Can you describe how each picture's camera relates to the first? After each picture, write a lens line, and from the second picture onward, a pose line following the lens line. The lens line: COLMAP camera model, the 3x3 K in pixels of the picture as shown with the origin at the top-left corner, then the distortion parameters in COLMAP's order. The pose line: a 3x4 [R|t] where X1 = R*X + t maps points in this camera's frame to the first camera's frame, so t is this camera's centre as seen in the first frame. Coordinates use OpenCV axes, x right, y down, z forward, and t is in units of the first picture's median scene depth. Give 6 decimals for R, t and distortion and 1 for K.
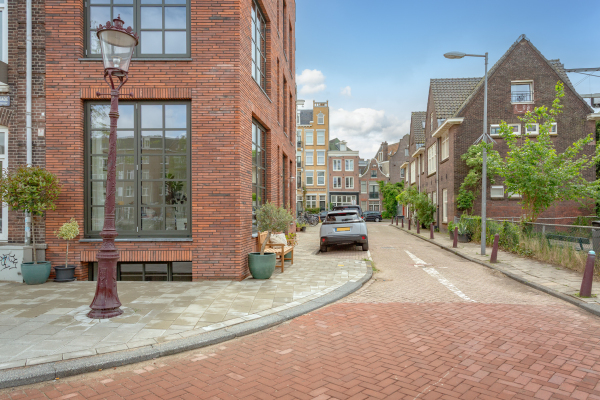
lens RADIAL K [[438.0, 0, 320.5], [0, 438.0, 203.4], [0, 0, 1]] dist [-0.010001, 0.012776]
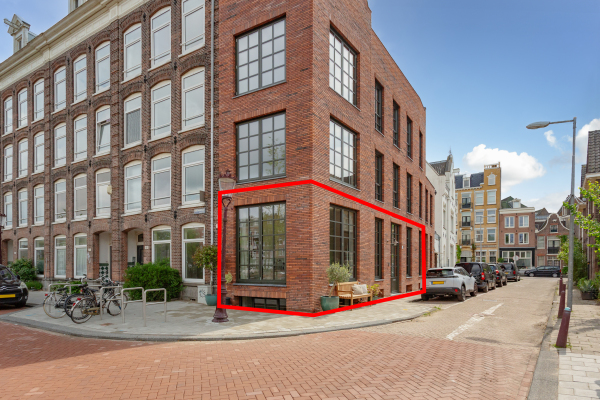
lens RADIAL K [[378.4, 0, 299.3], [0, 378.4, 265.1], [0, 0, 1]] dist [-0.016564, 0.003690]
pose [[0.844241, 0.006650, -0.535923, 0.509773], [0.004441, 0.999802, 0.019402, -0.022878], [0.535946, -0.018760, 0.844044, -0.179453]]
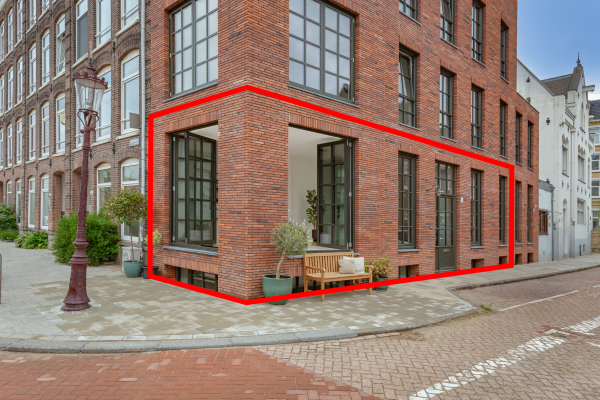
lens RADIAL K [[428.0, 0, 299.9], [0, 428.0, 201.0], [0, 0, 1]] dist [0.018514, -0.000157]
pose [[0.682600, 0.000420, -0.730792, 0.590199], [-0.024116, 0.999468, -0.021951, -0.027101], [0.730394, 0.032608, 0.682247, 0.440448]]
